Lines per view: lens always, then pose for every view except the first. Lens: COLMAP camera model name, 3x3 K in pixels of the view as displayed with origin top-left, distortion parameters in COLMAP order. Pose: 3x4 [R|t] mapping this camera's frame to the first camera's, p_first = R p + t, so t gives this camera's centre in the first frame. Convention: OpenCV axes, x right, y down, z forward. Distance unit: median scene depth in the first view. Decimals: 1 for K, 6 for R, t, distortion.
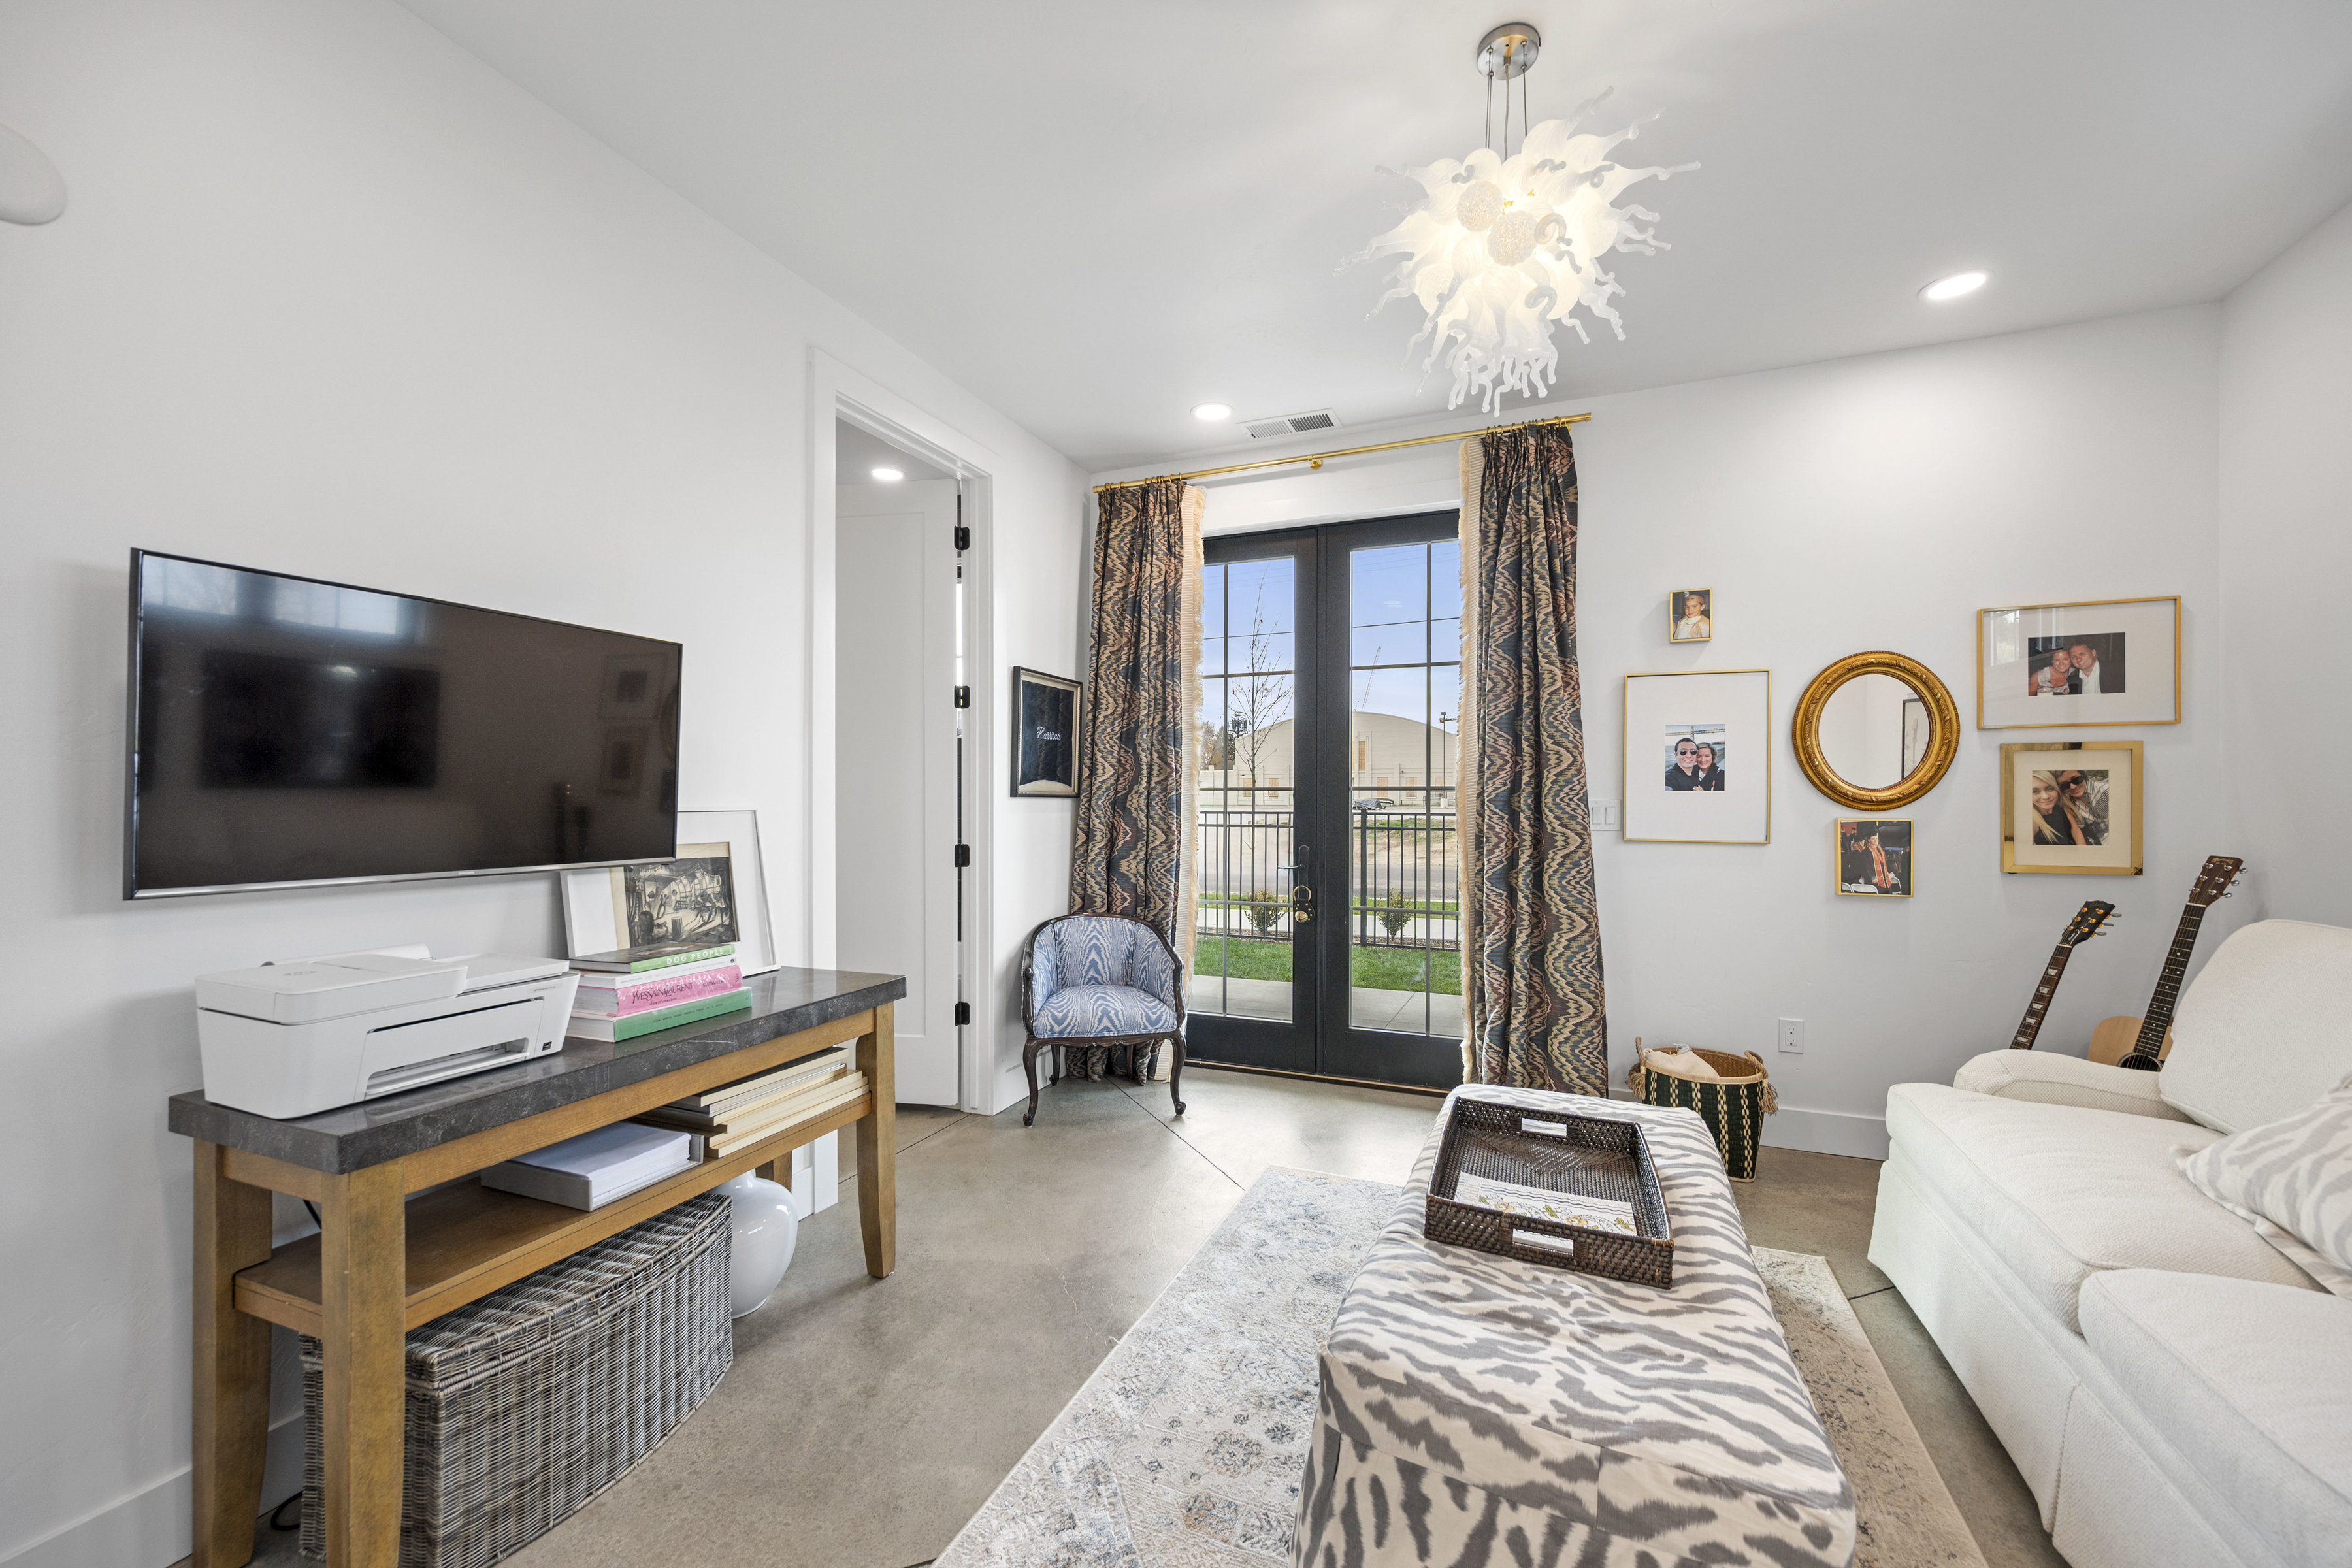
lens RADIAL K [[934.0, 0, 1179.0], [0, 934.0, 791.6], [0, 0, 1]] dist [0.000923, 0.000335]
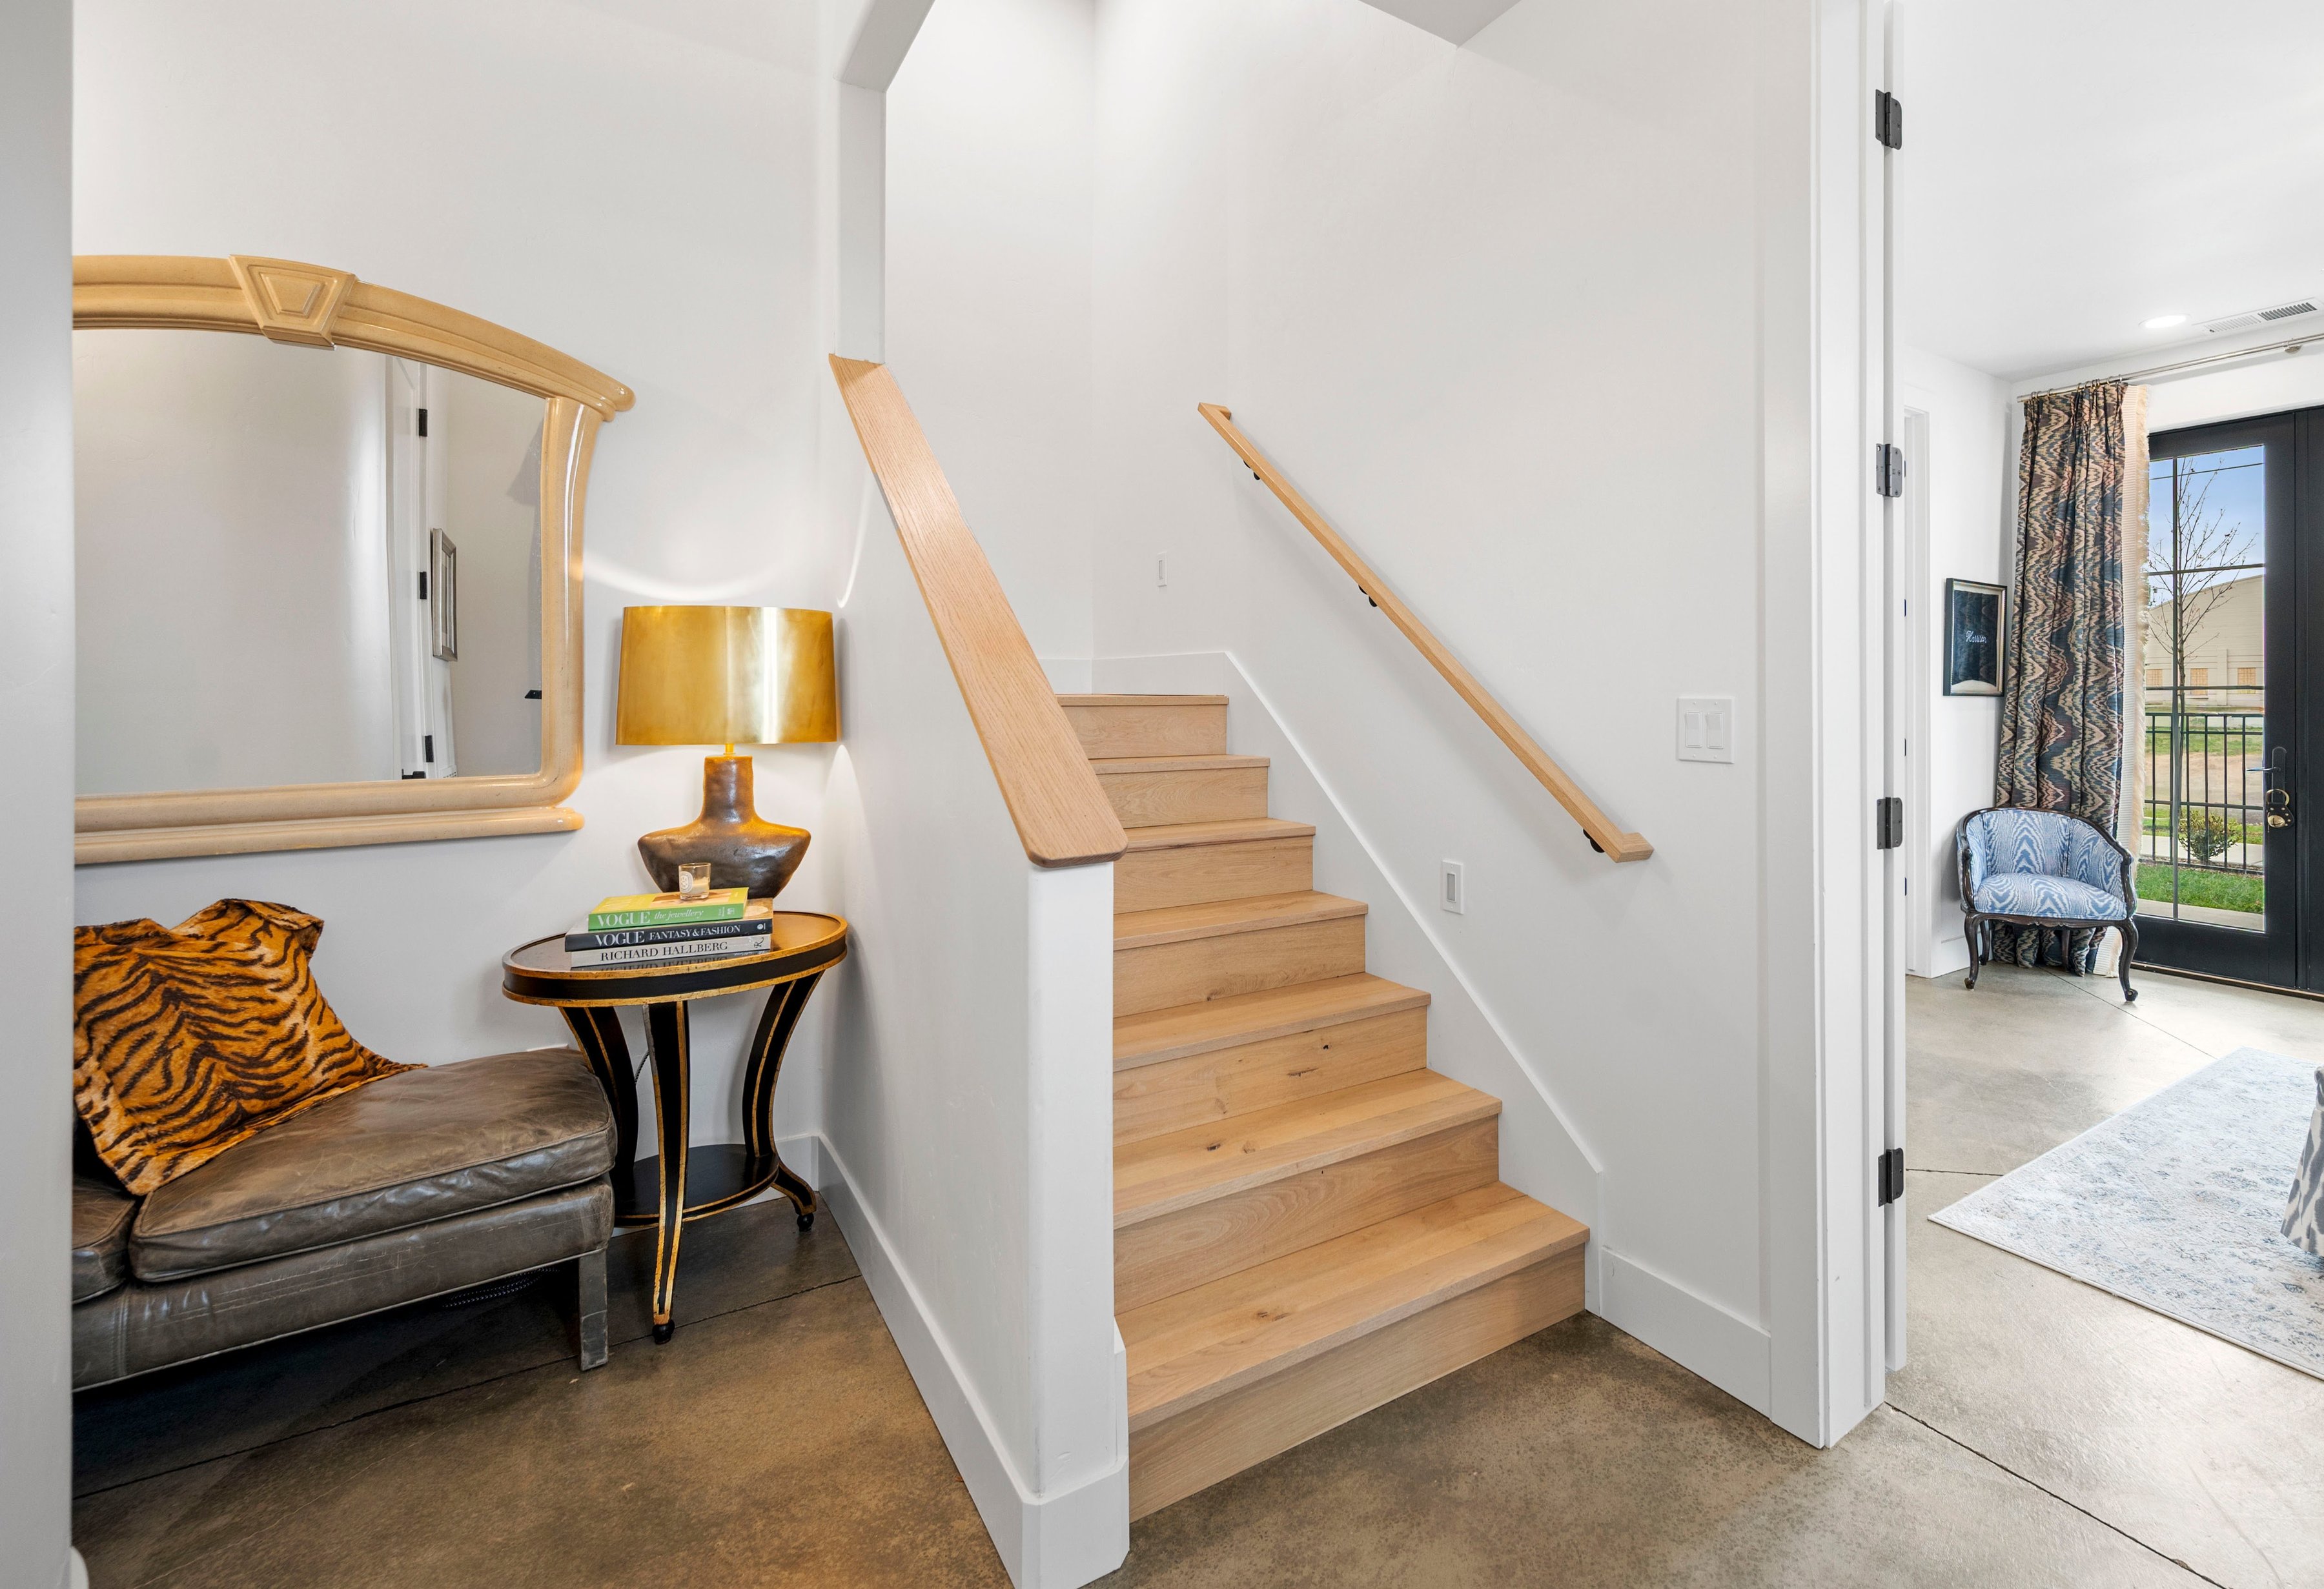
lens RADIAL K [[1109.6, 0, 1381.7], [0, 1109.6, 685.6], [0, 0, 1]] dist [0.002315, -0.000548]
pose [[0.861269, -0.004990, -0.508124, -0.077880], [0.003079, 0.999985, -0.004601, -0.002112], [0.508139, 0.002399, 0.861272, -0.437443]]
